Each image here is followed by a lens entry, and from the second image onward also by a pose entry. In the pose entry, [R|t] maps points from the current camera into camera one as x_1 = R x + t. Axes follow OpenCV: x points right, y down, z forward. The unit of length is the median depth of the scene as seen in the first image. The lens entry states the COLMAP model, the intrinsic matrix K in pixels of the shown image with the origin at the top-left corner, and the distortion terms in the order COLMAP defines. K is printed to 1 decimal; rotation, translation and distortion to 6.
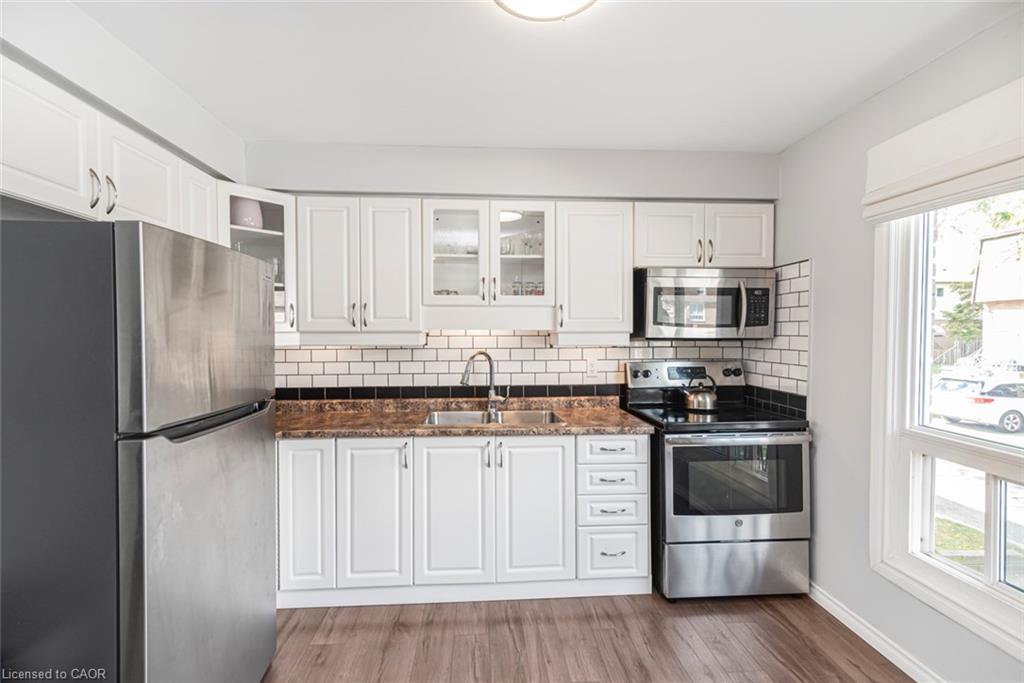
lens RADIAL K [[462.5, 0, 498.9], [0, 462.5, 290.9], [0, 0, 1]] dist [0.011909, -0.001364]
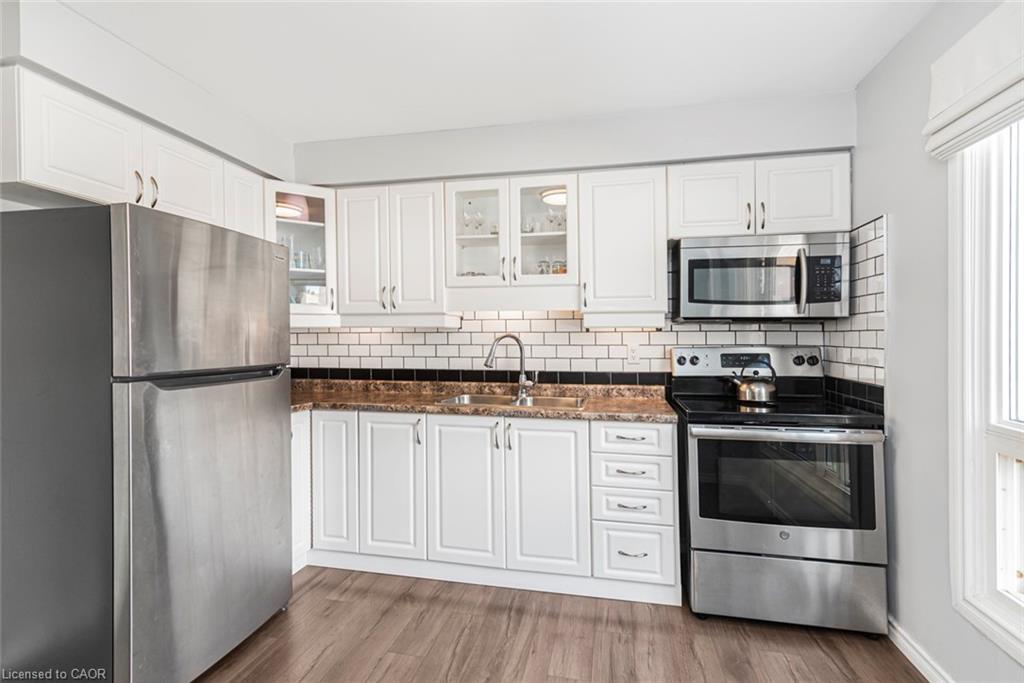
lens RADIAL K [[478.0, 0, 493.6], [0, 478.0, 286.2], [0, 0, 1]] dist [0.011298, -0.000892]
pose [[0.962822, -0.024565, -0.269018, 0.238590], [0.021004, 0.999650, -0.016108, 0.053263], [0.269320, 0.009859, 0.963000, 0.024690]]
